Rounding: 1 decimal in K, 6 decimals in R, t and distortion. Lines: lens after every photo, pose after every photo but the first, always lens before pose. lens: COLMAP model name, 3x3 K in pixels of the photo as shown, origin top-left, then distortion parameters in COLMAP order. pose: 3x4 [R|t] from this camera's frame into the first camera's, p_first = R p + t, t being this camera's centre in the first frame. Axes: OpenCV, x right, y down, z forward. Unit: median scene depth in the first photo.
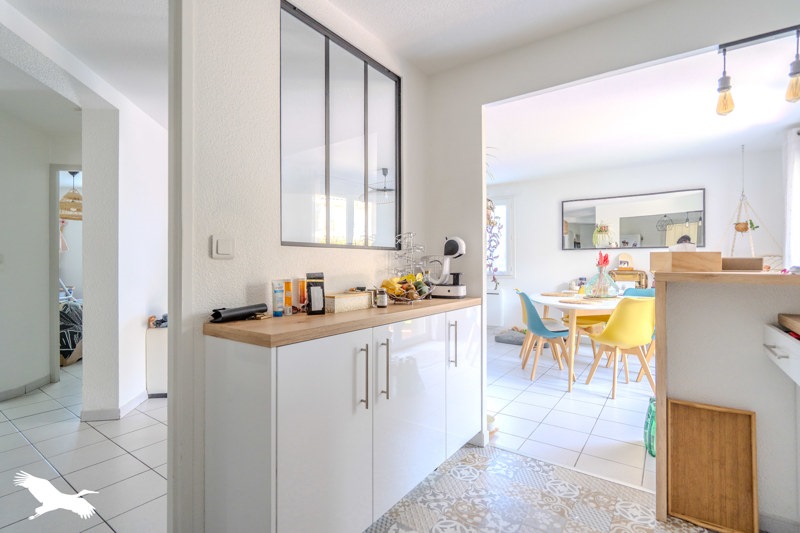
lens RADIAL K [[371.0, 0, 401.5], [0, 371.0, 268.6], [0, 0, 1]] dist [-0.003712, 0.000000]
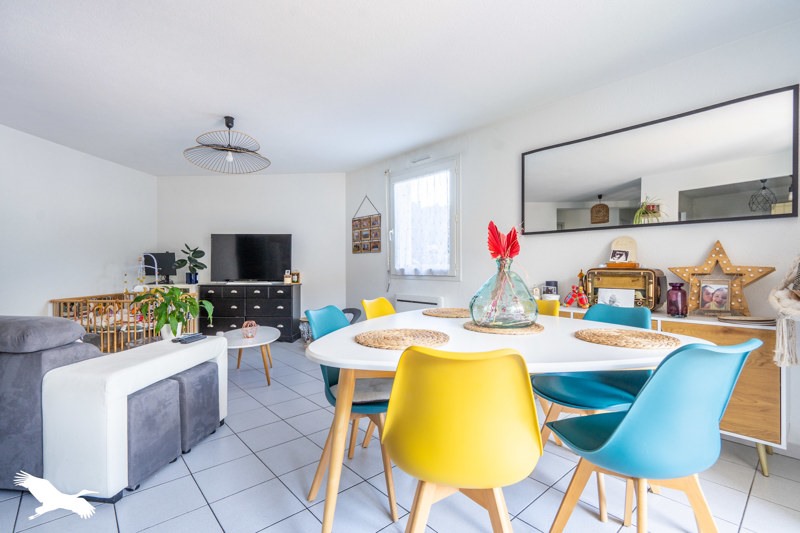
lens RADIAL K [[371.0, 0, 399.7], [0, 371.0, 263.6], [0, 0, 1]] dist [-0.003712, 0.000000]
pose [[0.977775, -0.001614, -0.209653, 0.399228], [-0.001641, 0.999881, -0.015353, 0.006952], [0.209652, 0.015356, 0.977655, 0.408566]]
